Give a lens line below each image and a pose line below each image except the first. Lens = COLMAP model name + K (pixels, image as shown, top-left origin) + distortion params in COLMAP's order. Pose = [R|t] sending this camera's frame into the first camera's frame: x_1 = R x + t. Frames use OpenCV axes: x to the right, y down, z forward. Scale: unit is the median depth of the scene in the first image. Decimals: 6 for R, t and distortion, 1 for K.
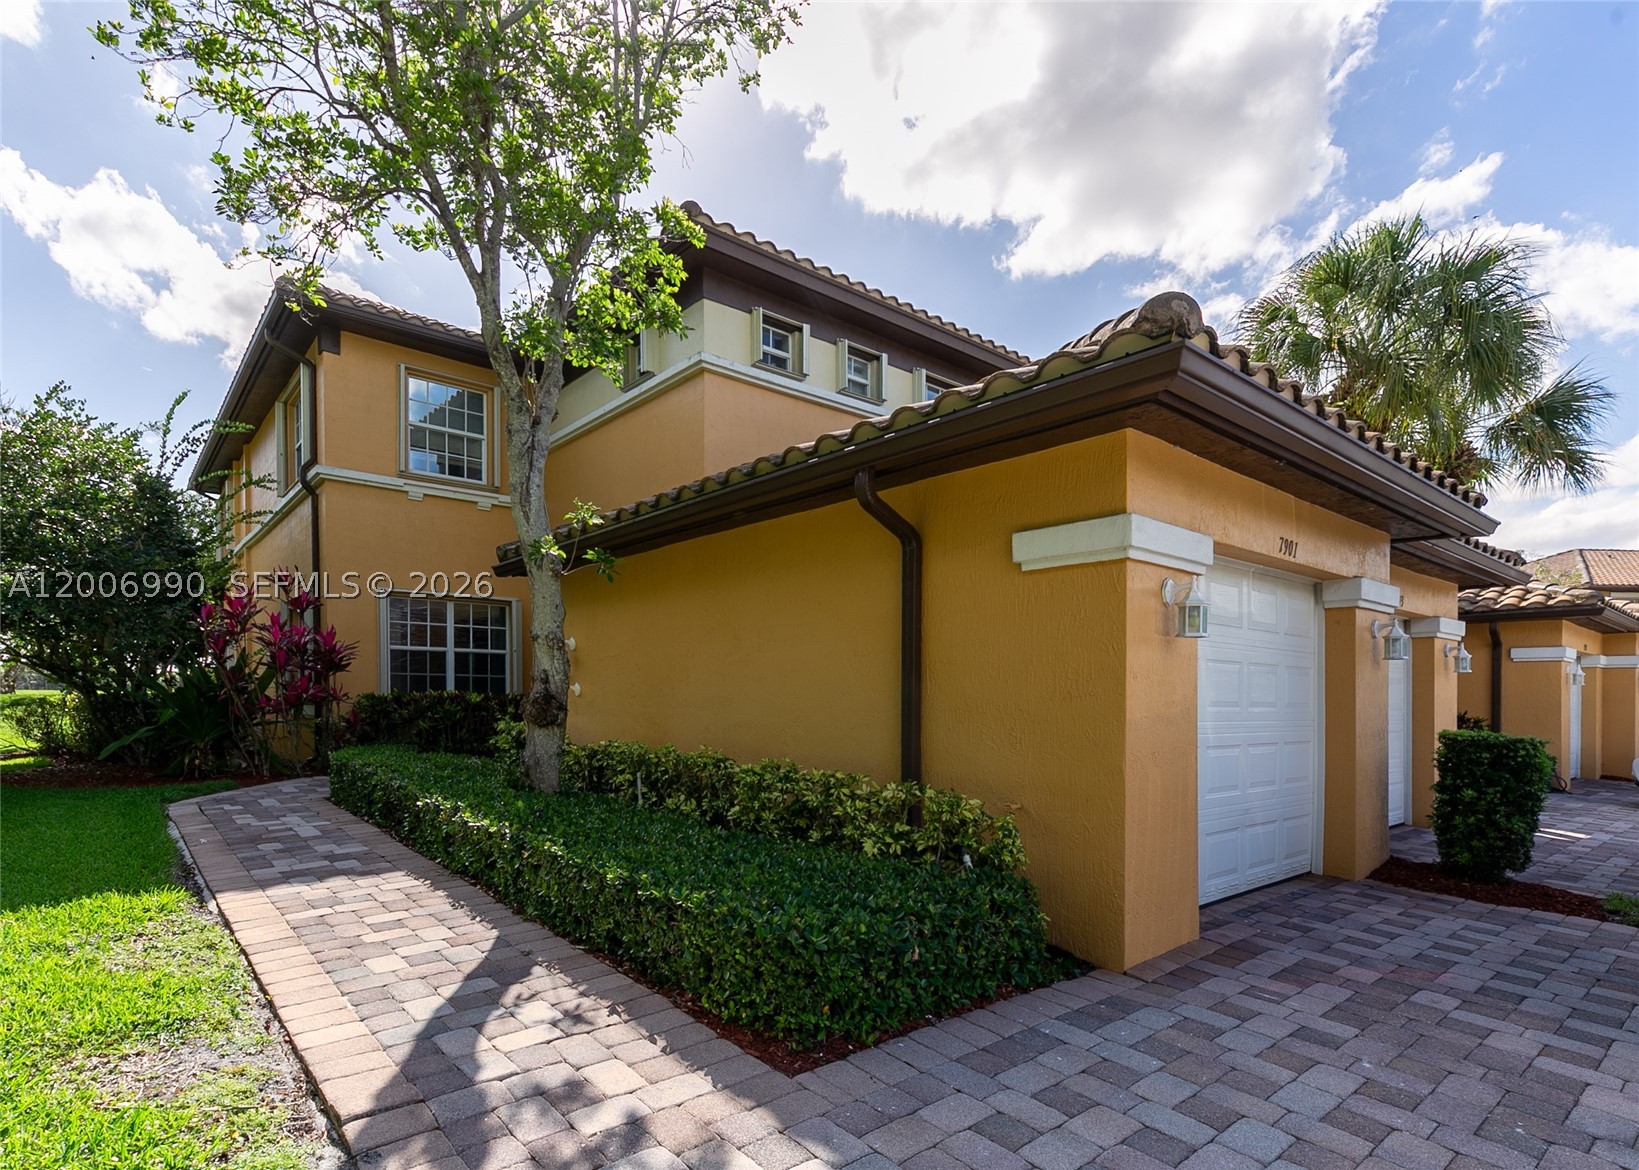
lens RADIAL K [[829.4, 0, 777.6], [0, 829.4, 705.4], [0, 0, 1]] dist [0.002605, -0.000714]
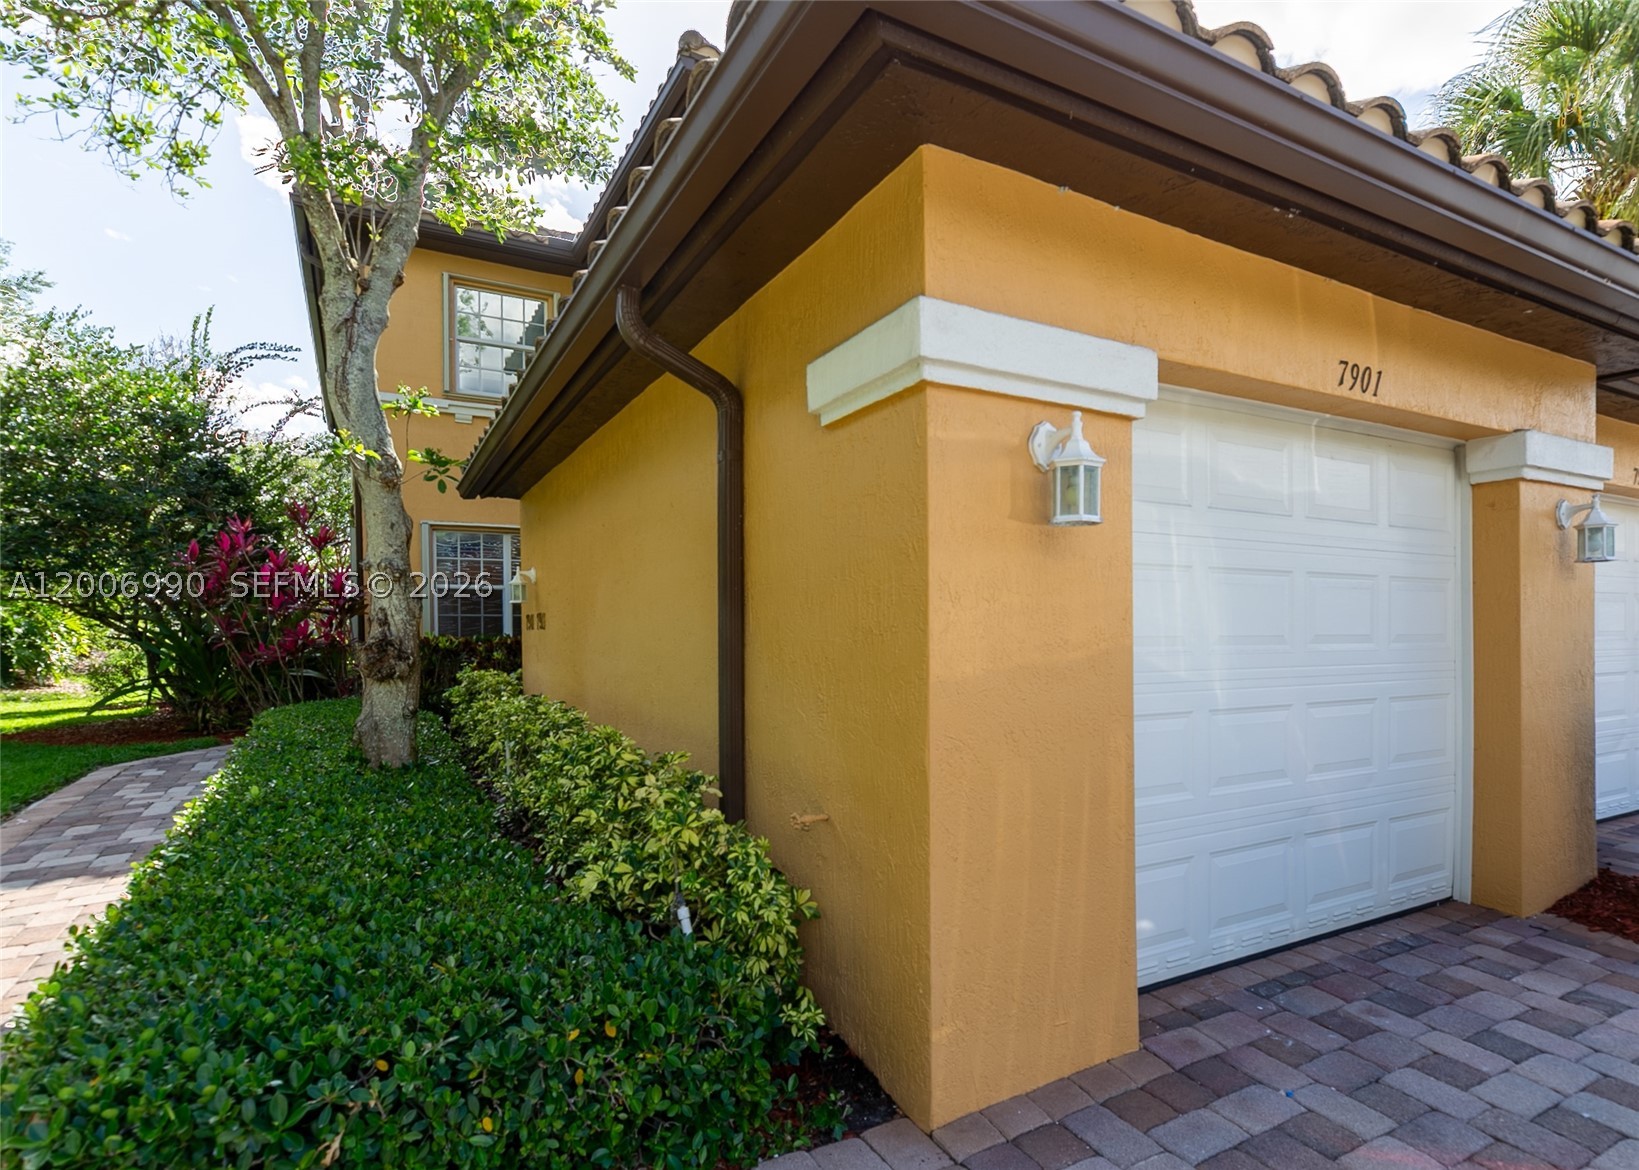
lens RADIAL K [[829.4, 0, 934.6], [0, 829.4, 646.3], [0, 0, 1]] dist [0.002605, -0.000714]
pose [[0.988965, -0.014883, -0.147401, 0.343244], [0.016071, 0.999847, 0.006868, -0.004022], [0.147276, -0.009161, 0.989053, 0.309140]]
